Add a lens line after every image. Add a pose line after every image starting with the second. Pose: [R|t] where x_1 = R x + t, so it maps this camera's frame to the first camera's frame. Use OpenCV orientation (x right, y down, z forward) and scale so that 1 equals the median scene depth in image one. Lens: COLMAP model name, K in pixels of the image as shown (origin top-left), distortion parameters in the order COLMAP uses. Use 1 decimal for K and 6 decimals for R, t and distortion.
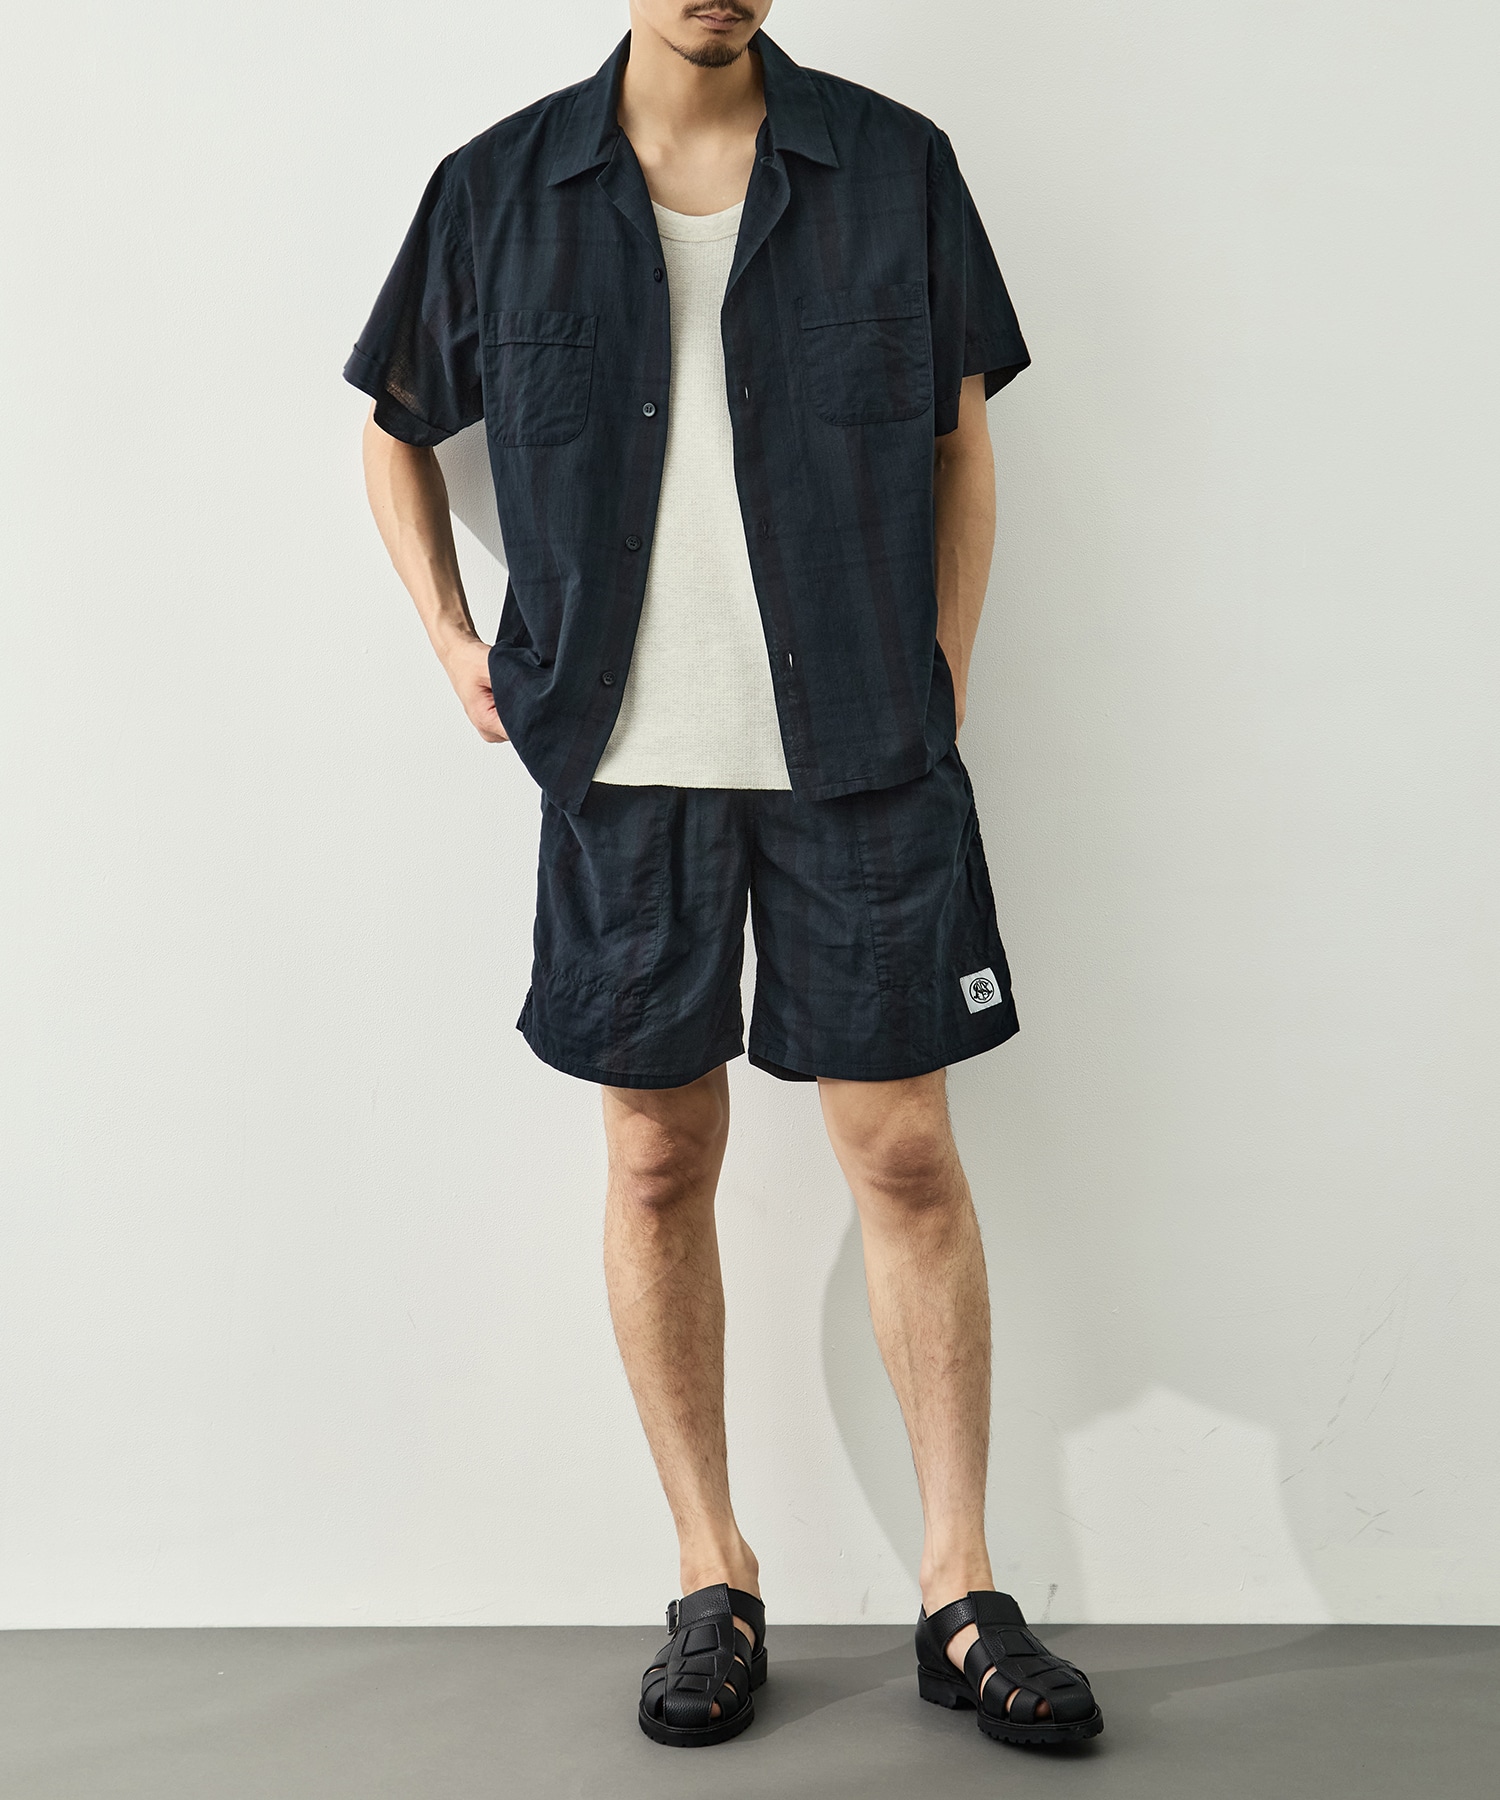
lens RADIAL K [[3089.7, 0, 750.0], [0, 3089.7, 900.0], [0, 0, 1]] dist [0.172675, -0.076834]
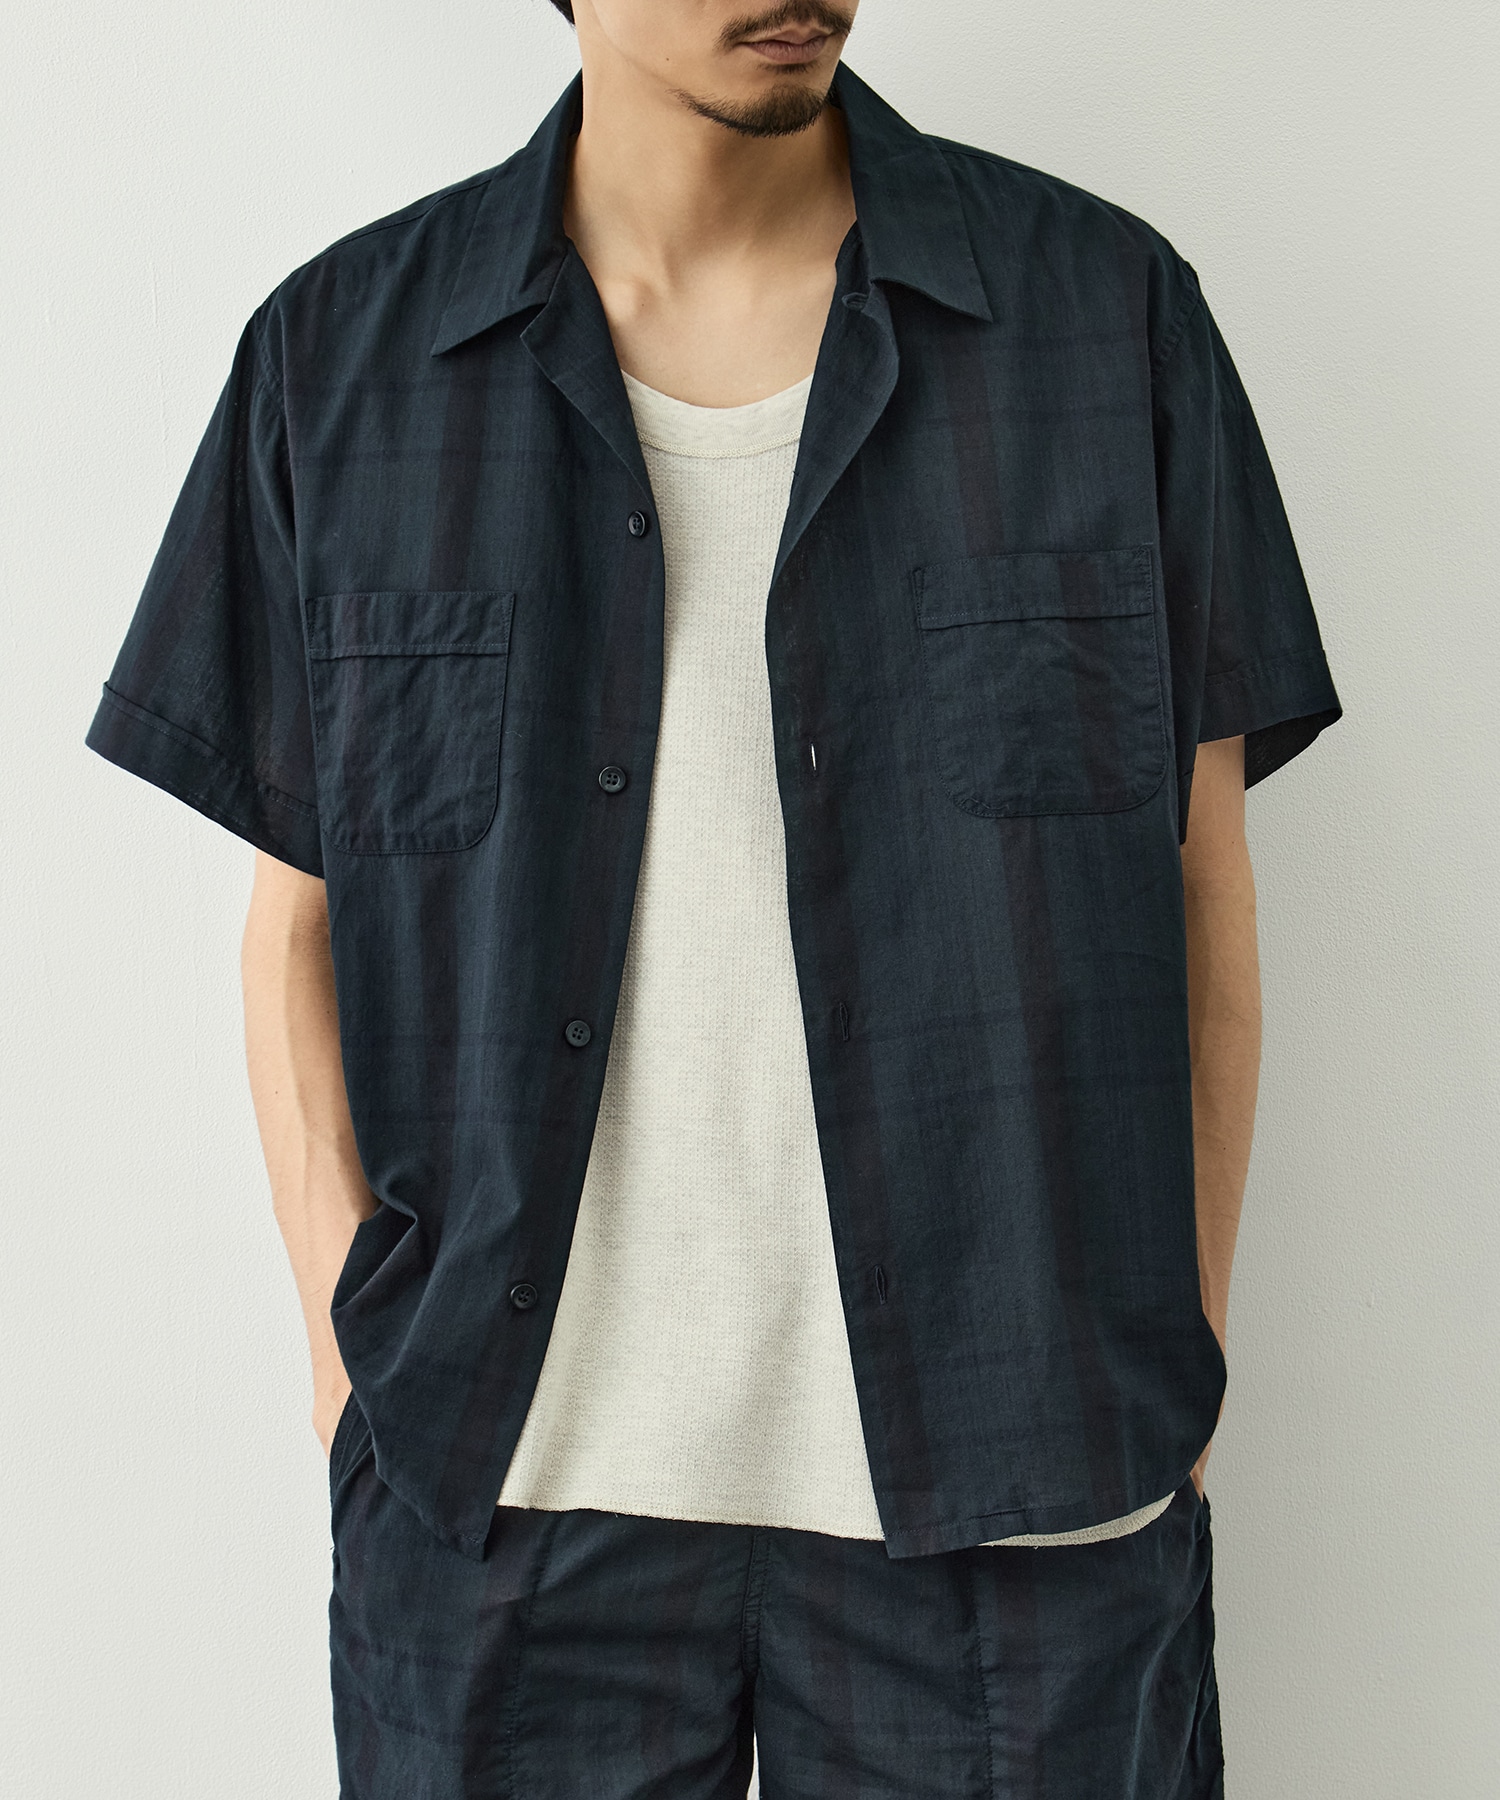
lens RADIAL K [[4702.8, 0, 750.0], [0, 4702.8, 900.0], [0, 0, 1]] dist [0.000927, -0.001532]
pose [[0.999830, 0.007629, -0.016761, 0.001916], [-0.009940, 0.989756, -0.142422, -0.029129], [0.015503, 0.142564, 0.989664, 0.241476]]
